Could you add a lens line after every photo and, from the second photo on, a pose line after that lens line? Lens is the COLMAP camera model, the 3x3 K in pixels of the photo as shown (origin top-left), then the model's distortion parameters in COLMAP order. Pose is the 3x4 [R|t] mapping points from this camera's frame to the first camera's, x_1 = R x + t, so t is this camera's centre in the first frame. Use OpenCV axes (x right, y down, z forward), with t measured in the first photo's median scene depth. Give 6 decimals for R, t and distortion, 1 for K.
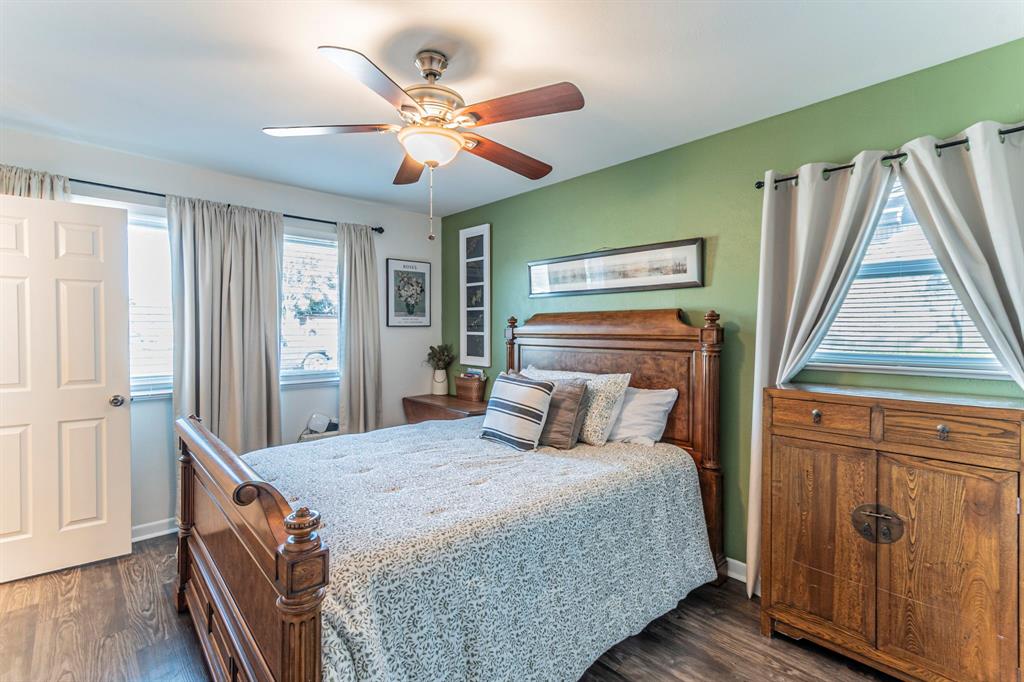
lens RADIAL K [[460.4, 0, 509.1], [0, 460.4, 334.3], [0, 0, 1]] dist [0.015727, 0.000136]
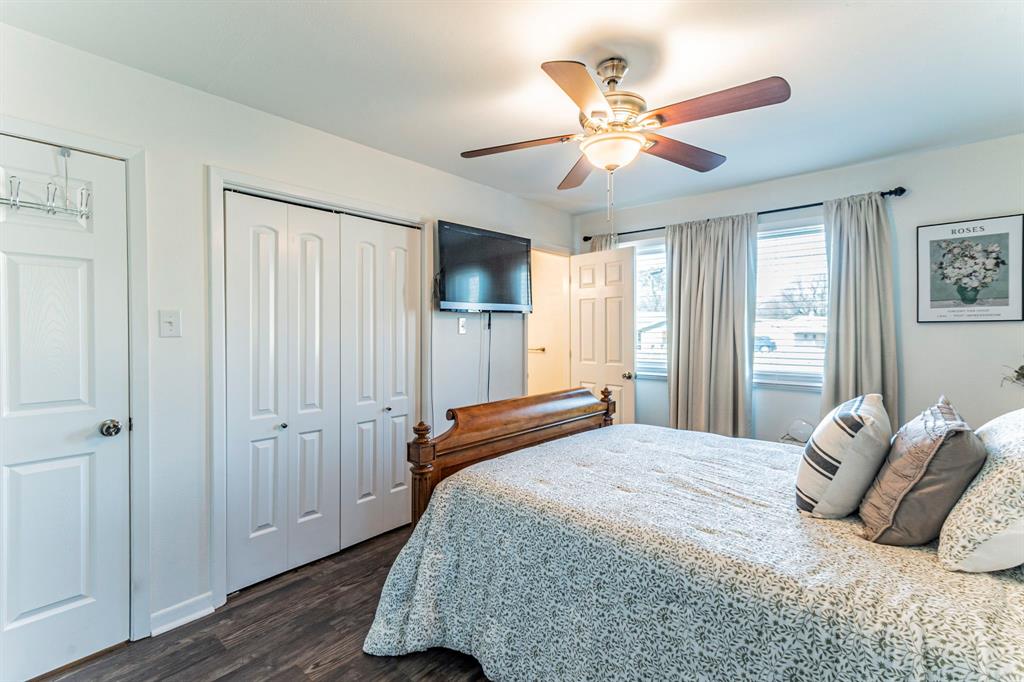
lens RADIAL K [[460.4, 0, 509.3], [0, 460.4, 333.1], [0, 0, 1]] dist [0.015727, 0.000136]
pose [[0.111717, 0.007910, -0.993709, 0.593334], [-0.007752, 0.999945, 0.007088, -0.001816], [0.993710, 0.006912, 0.111772, 0.463638]]
